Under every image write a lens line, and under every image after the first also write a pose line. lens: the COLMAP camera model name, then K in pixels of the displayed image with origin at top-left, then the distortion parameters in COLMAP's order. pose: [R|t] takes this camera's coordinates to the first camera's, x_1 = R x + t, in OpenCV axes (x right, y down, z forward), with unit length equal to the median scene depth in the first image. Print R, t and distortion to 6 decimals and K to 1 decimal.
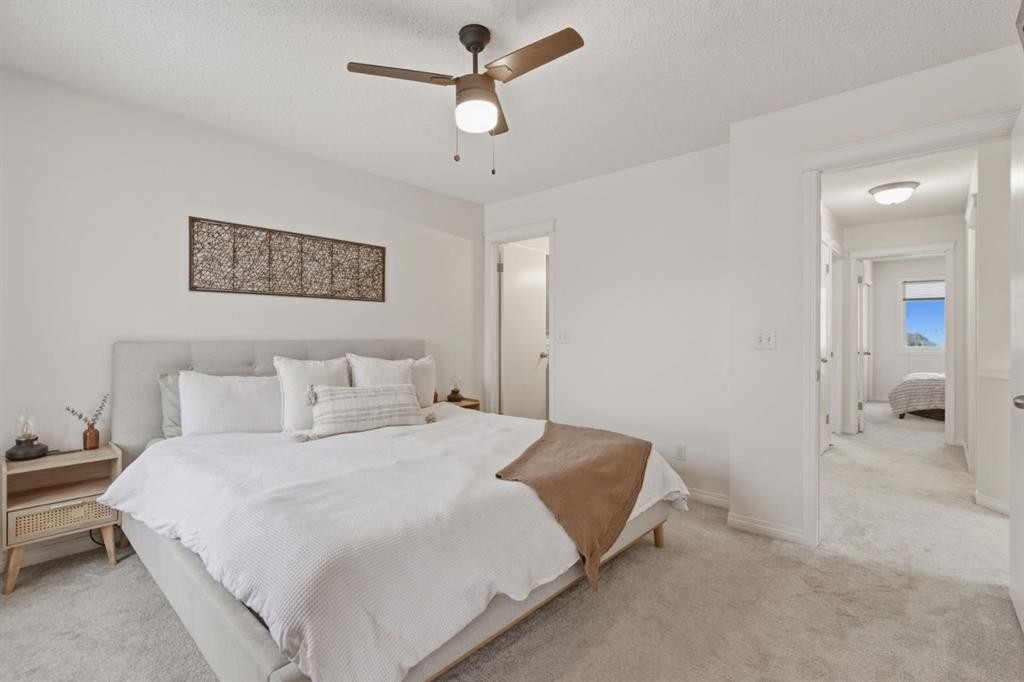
lens RADIAL K [[480.0, 0, 512.0], [0, 480.0, 341.0], [0, 0, 1]] dist [0.000287, 0.000013]
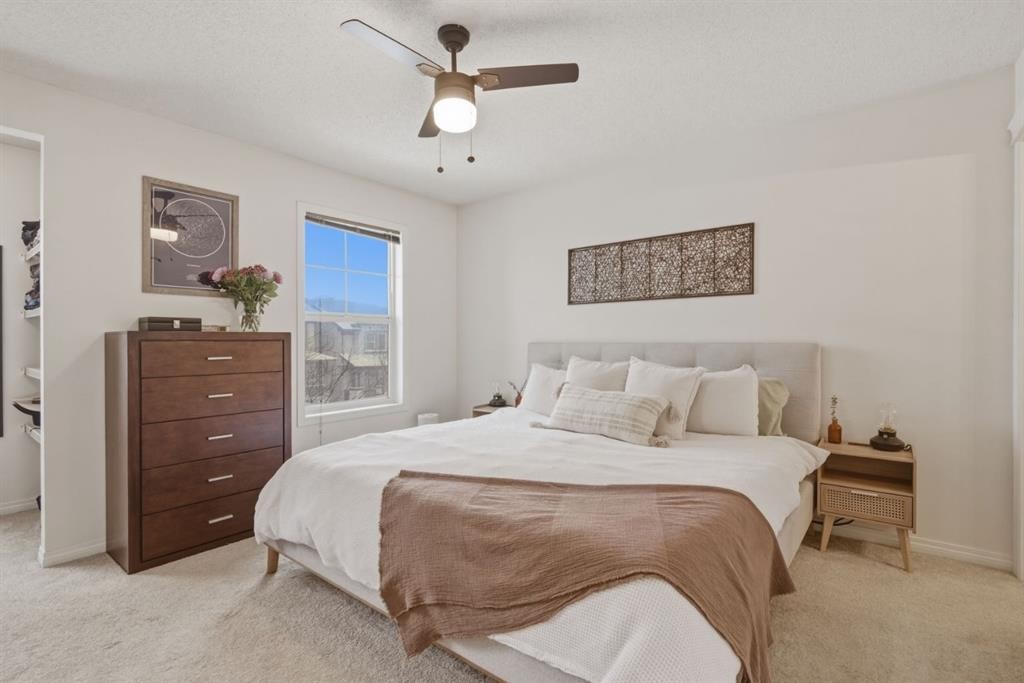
lens RADIAL K [[480.0, 0, 512.0], [0, 480.0, 341.5], [0, 0, 1]] dist [0.000287, 0.000013]
pose [[0.054980, 0.001611, -0.998486, 0.549725], [-0.007452, 0.999972, 0.001203, -0.002891], [0.998460, 0.007375, 0.054991, 0.647736]]
